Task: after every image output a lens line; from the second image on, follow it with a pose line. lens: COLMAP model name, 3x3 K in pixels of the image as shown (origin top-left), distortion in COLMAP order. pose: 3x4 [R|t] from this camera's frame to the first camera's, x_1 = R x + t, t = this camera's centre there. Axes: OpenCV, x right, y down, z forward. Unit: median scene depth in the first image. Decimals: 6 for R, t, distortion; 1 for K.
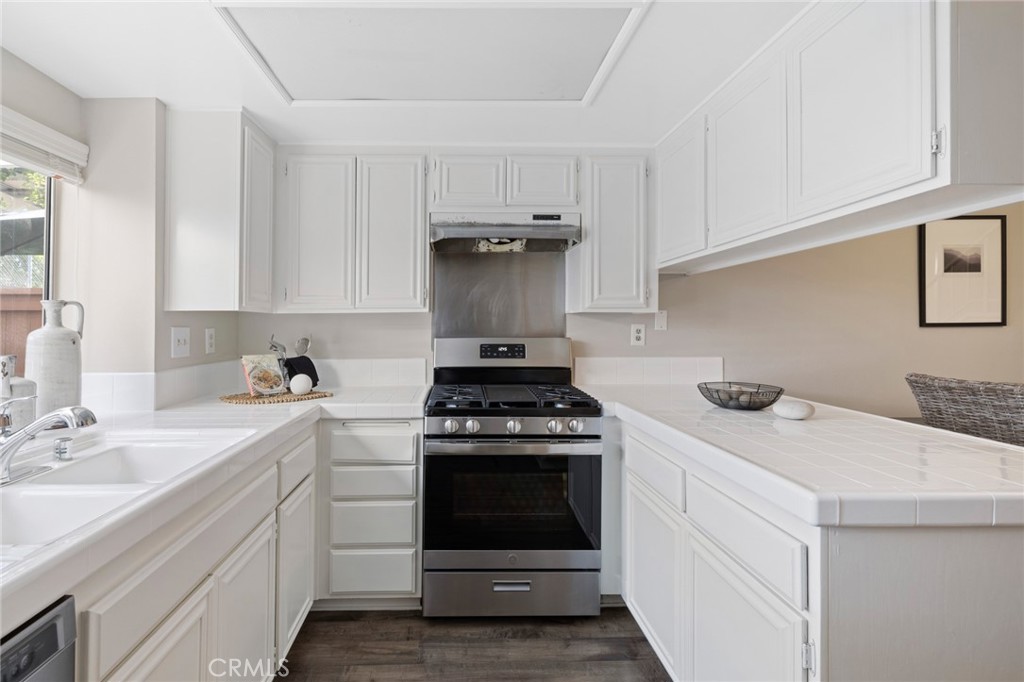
lens RADIAL K [[453.2, 0, 512.4], [0, 453.2, 321.1], [0, 0, 1]] dist [0.003822, 0.000369]
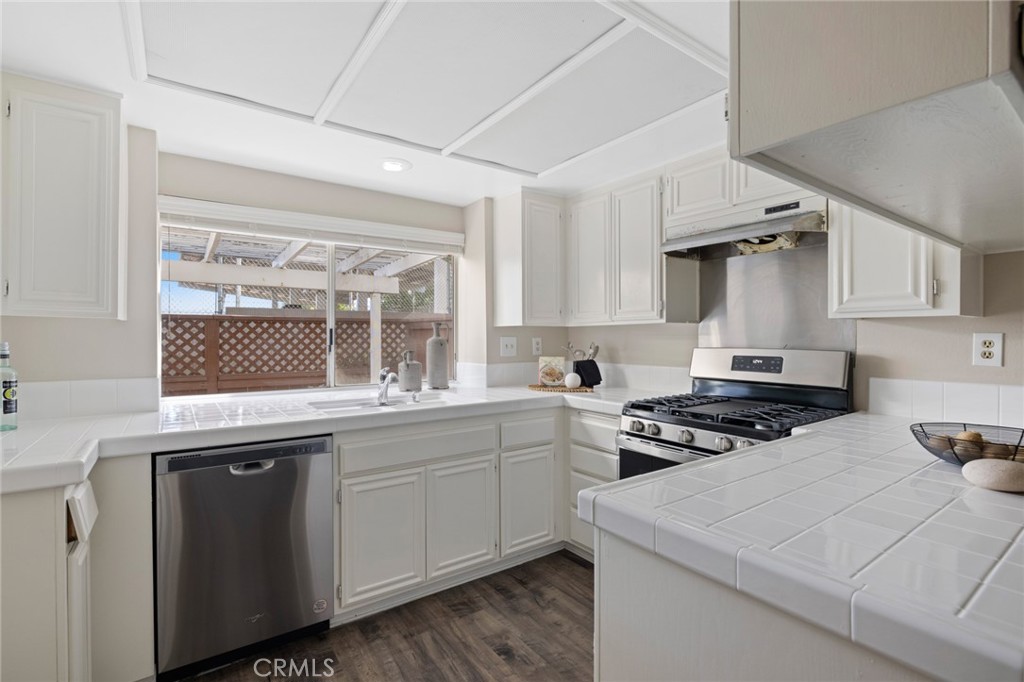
lens RADIAL K [[473.9, 0, 512.0], [0, 473.9, 341.0], [0, 0, 1]] dist [-0.008935, -0.000266]
pose [[0.569659, 0.008937, -0.821833, 0.541176], [0.009837, 0.999795, 0.017690, -0.000553], [0.821823, -0.018161, 0.569454, 0.079078]]
